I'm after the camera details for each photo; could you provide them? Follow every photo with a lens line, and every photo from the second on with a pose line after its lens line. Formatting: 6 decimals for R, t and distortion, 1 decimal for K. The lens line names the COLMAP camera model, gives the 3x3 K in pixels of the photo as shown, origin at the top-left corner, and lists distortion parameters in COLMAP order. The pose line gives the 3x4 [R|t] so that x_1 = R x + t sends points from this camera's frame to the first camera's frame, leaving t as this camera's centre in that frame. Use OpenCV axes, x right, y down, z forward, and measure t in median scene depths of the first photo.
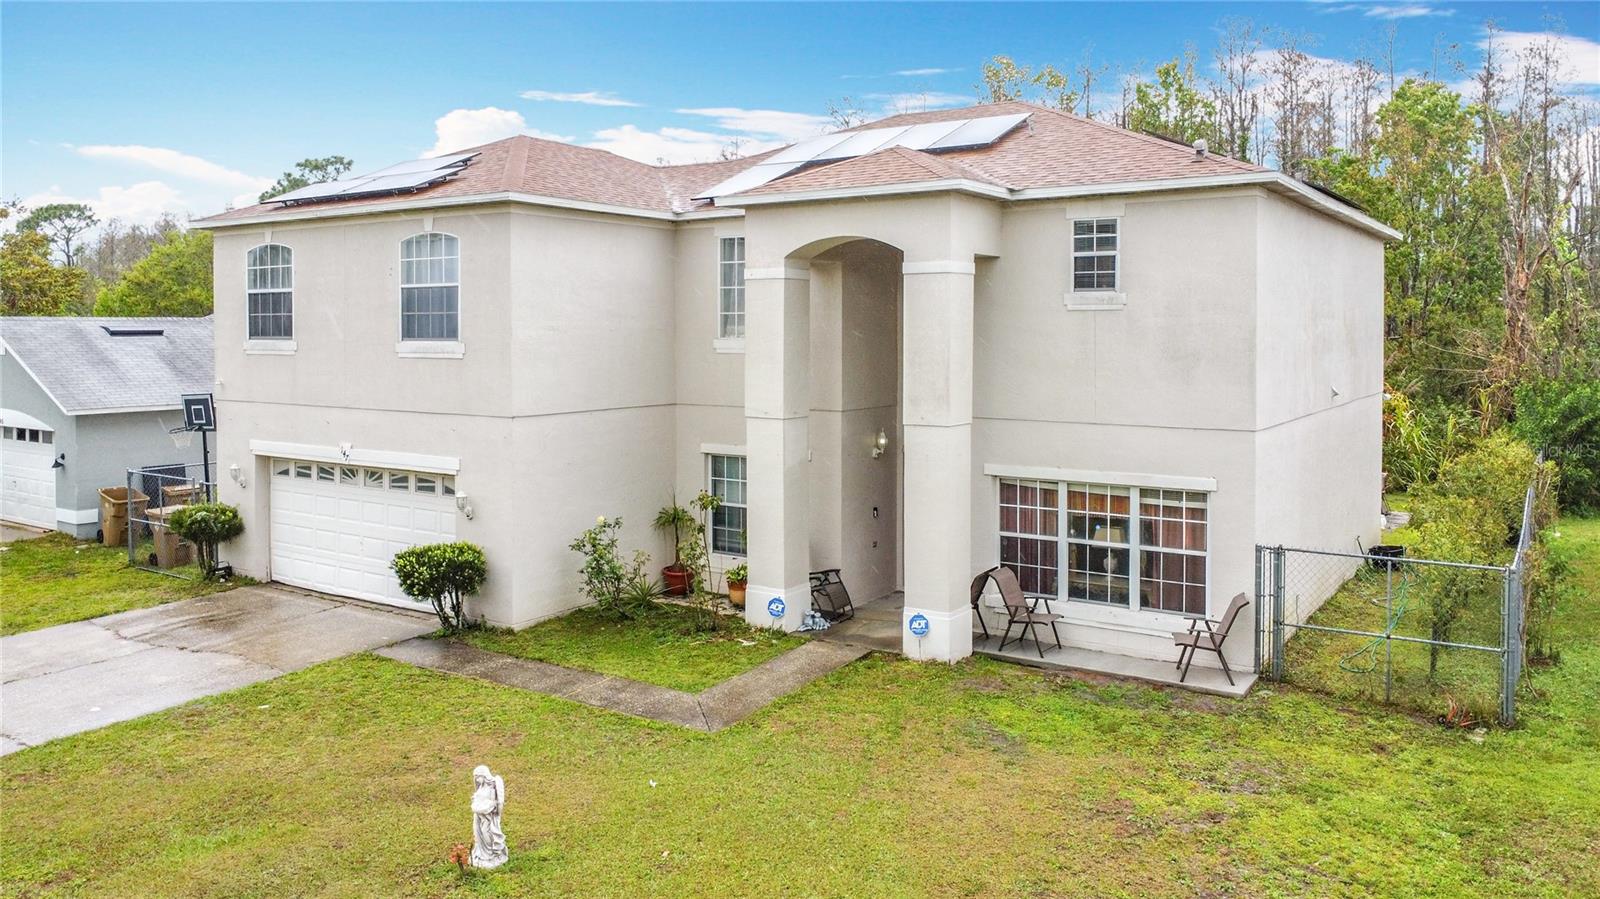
lens RADIAL K [[1189.0, 0, 797.0], [0, 1189.0, 343.0], [0, 0, 1]] dist [-0.014044, -0.005421]
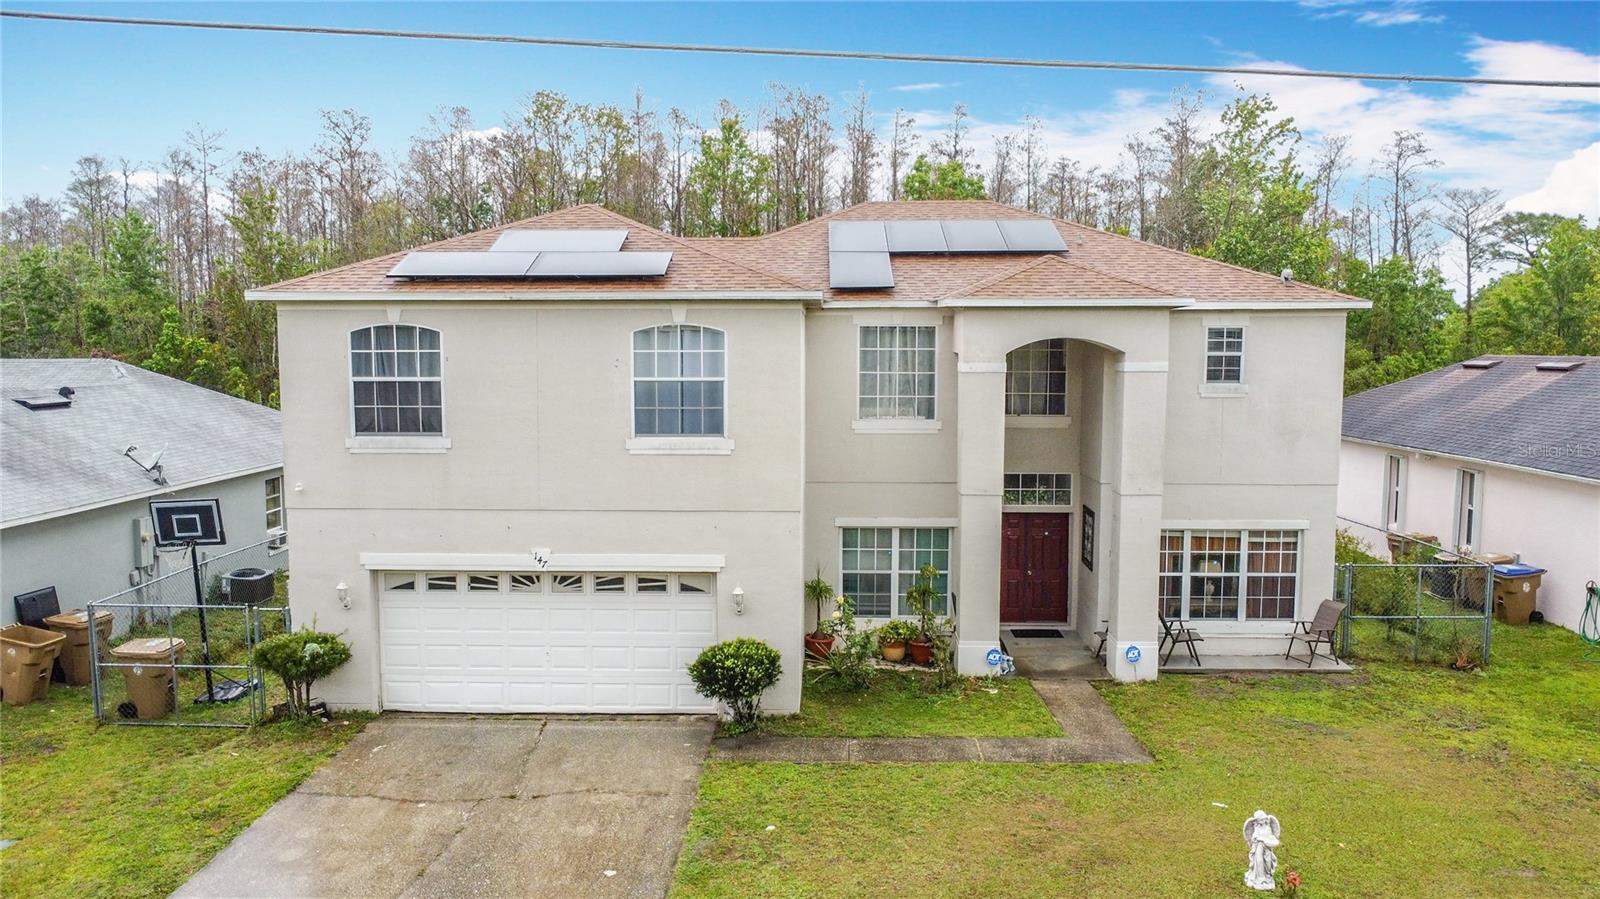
lens RADIAL K [[1175.6, 0, 800.0], [0, 1175.6, 449.5], [0, 0, 1]] dist [-0.013091, -0.035030]
pose [[0.846160, -0.045868, 0.530952, -0.801051], [0.005590, 0.996998, 0.077221, -0.070426], [-0.532900, -0.062373, 0.843876, 0.155618]]
